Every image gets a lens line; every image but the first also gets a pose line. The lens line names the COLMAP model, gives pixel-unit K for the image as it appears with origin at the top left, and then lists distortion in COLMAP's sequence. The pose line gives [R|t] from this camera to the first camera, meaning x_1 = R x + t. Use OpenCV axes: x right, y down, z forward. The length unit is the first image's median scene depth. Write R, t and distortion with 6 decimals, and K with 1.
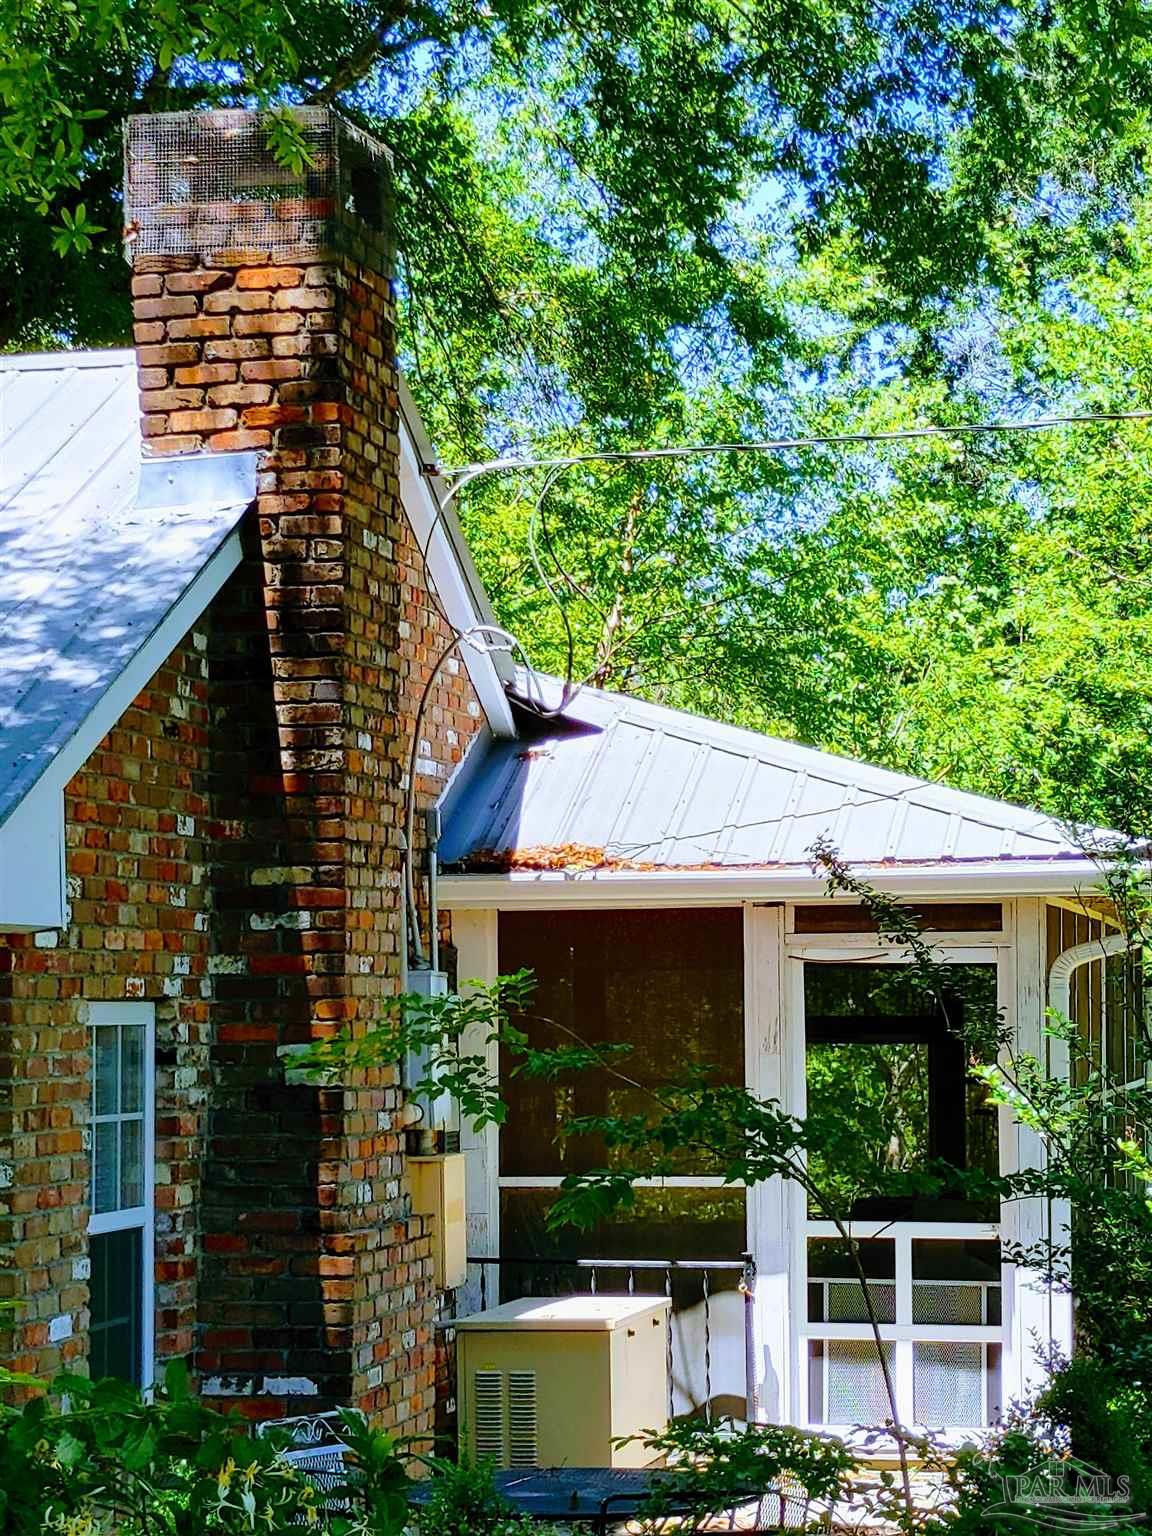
lens RADIAL K [[4118.7, 0, 574.0], [0, 4118.7, 767.3], [0, 0, 1]] dist [0.109465, 0.000000]
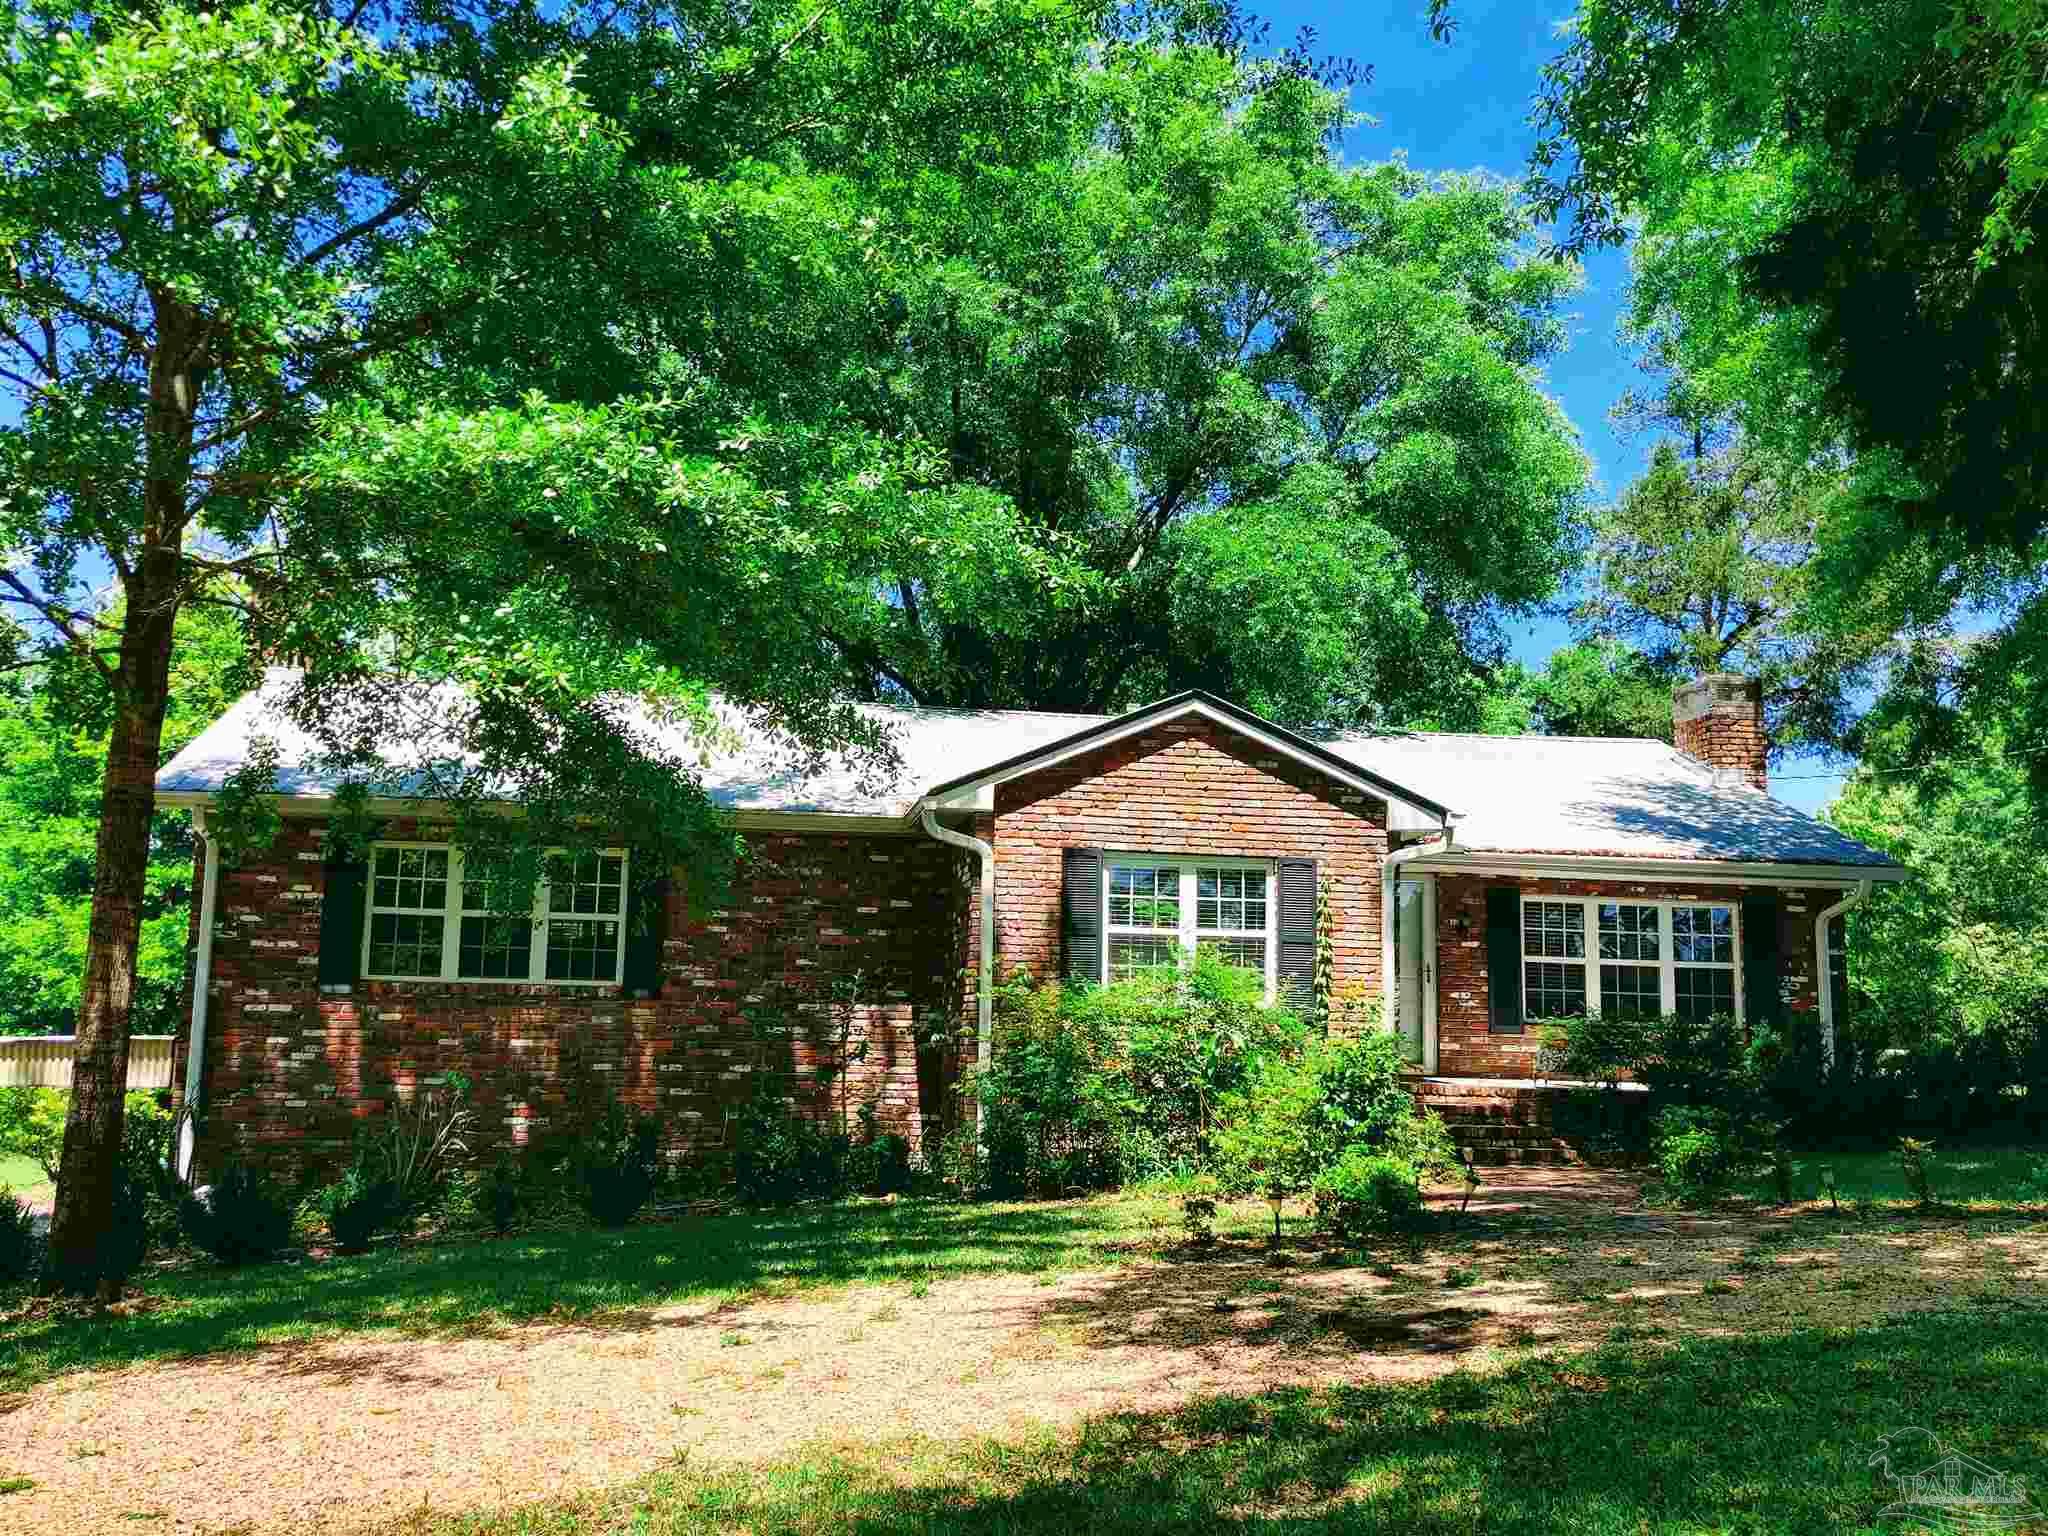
lens RADIAL K [[1822.5, 0, 1017.4], [0, 1822.5, 803.2], [0, 0, 1]] dist [0.043570, 0.008912]
pose [[0.948889, 0.072180, 0.307245, -1.166644], [-0.048892, 0.995363, -0.082842, 0.116527], [-0.311800, 0.063587, 0.948018, -0.328925]]
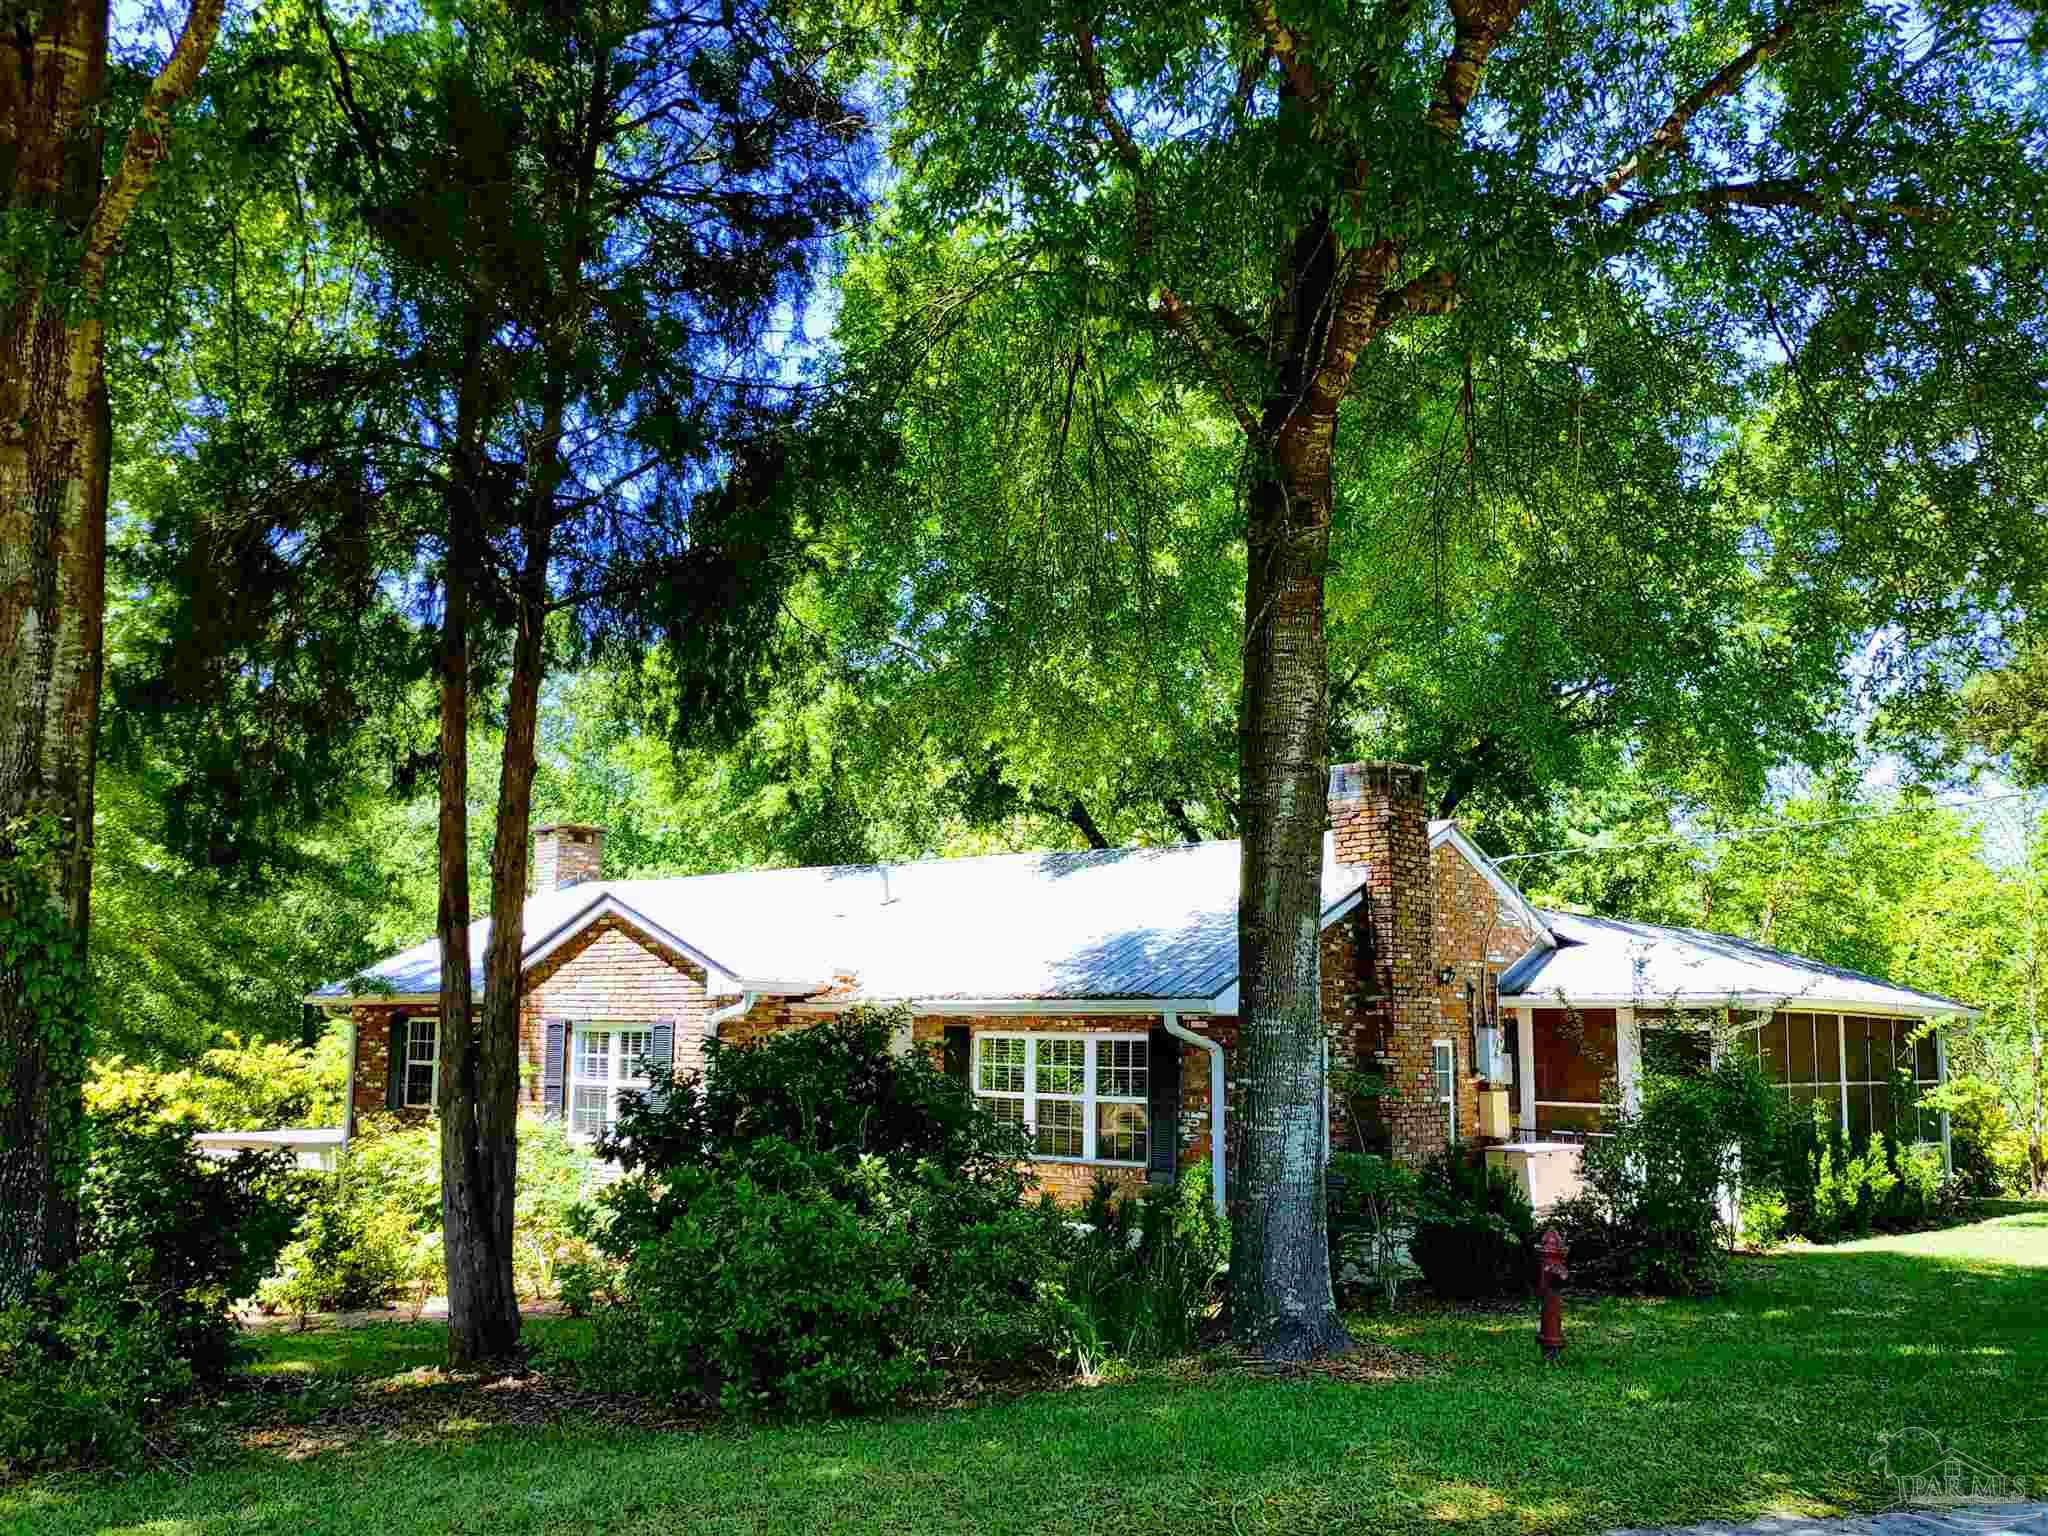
lens RADIAL K [[1822.5, 0, 1023.7], [0, 1822.5, 778.8], [0, 0, 1]] dist [0.043570, 0.008912]
pose [[0.862808, -0.050720, -0.502982, 0.412932], [0.009667, 0.996428, -0.083895, -0.027442], [0.505440, 0.067523, 0.860216, -0.377409]]
